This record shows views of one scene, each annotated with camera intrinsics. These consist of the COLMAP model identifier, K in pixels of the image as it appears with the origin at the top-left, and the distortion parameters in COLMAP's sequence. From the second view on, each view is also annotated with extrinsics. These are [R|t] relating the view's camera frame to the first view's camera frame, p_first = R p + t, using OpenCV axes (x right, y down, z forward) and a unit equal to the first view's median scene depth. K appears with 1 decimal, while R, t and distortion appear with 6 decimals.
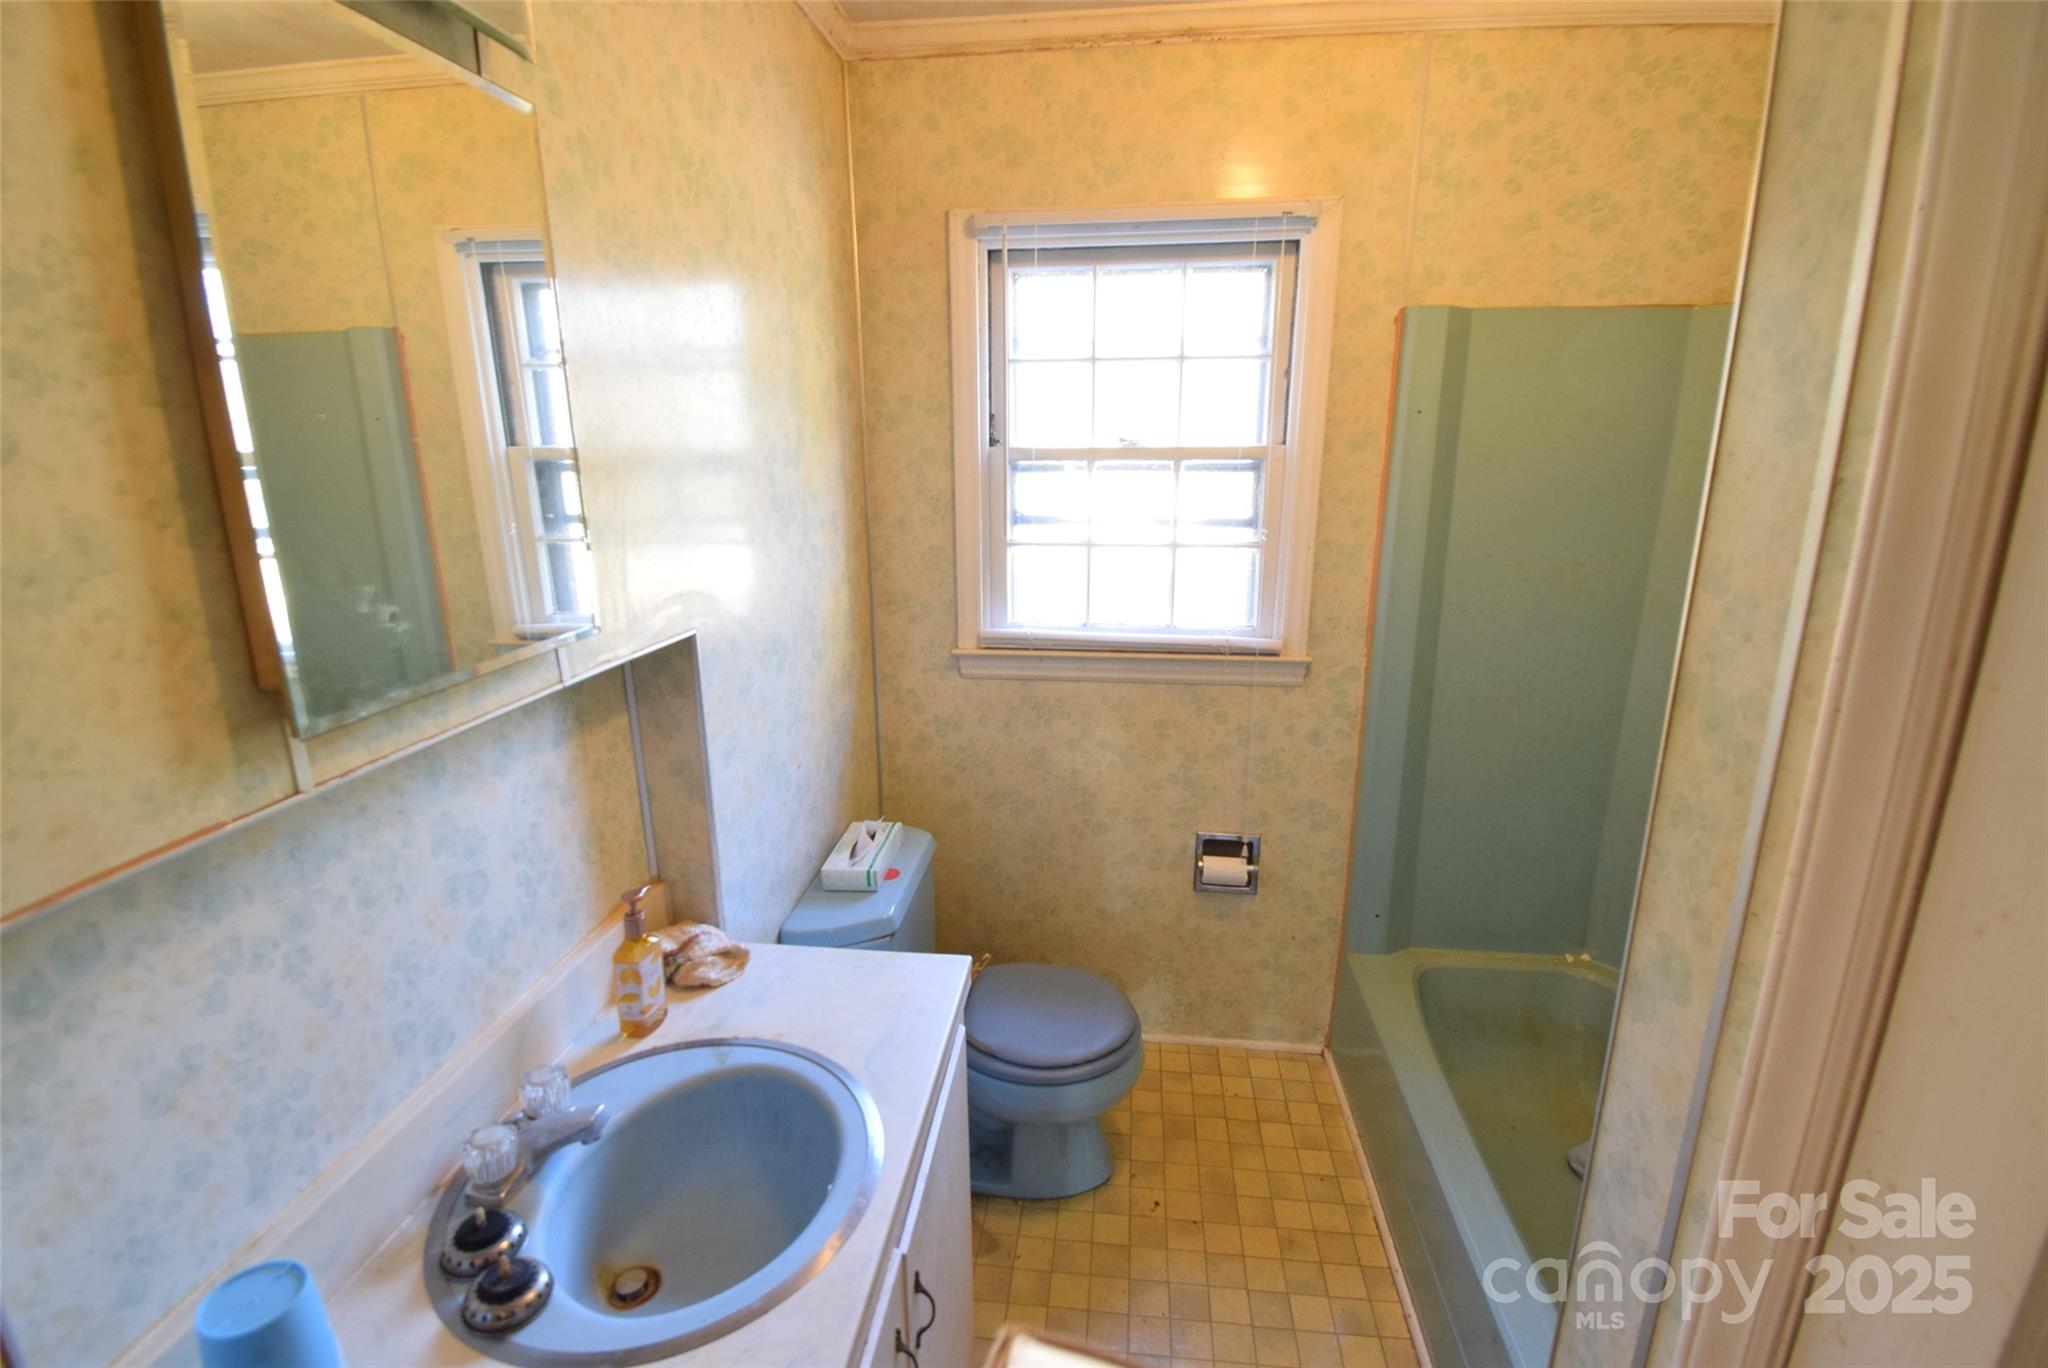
lens RADIAL K [[908.5, 0, 1031.0], [0, 908.5, 675.4], [0, 0, 1]] dist [0.024244, -0.027867]
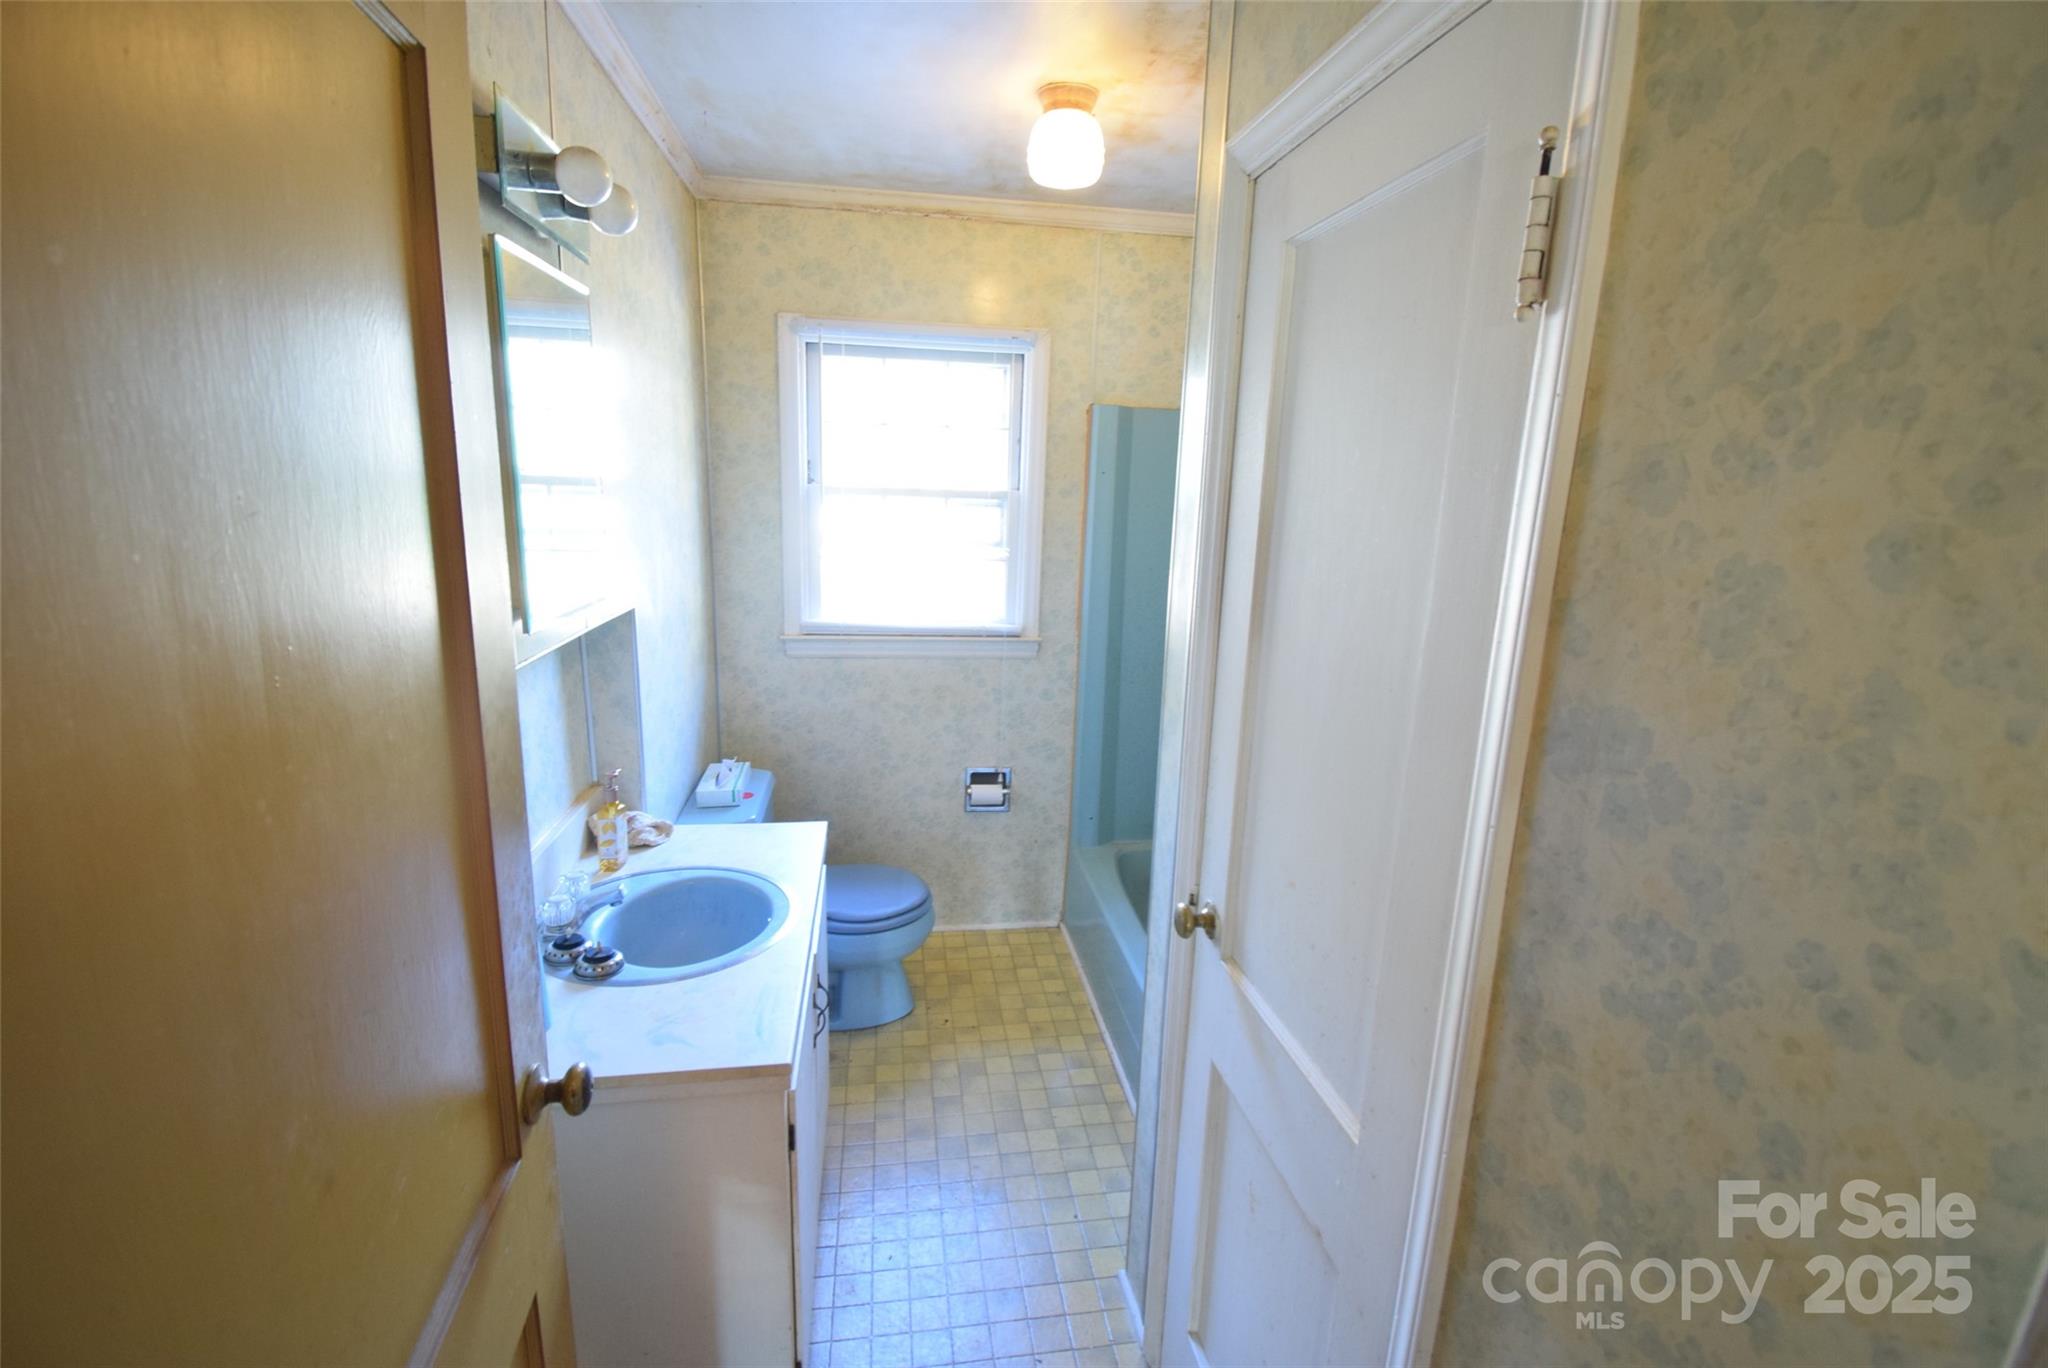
lens RADIAL K [[908.5, 0, 1031.0], [0, 908.5, 675.4], [0, 0, 1]] dist [0.024244, -0.027867]
pose [[0.963398, -0.020473, 0.267293, -0.097224], [0.029125, 0.999171, -0.028445, 0.083353], [-0.266489, 0.035189, 0.963195, -0.392594]]
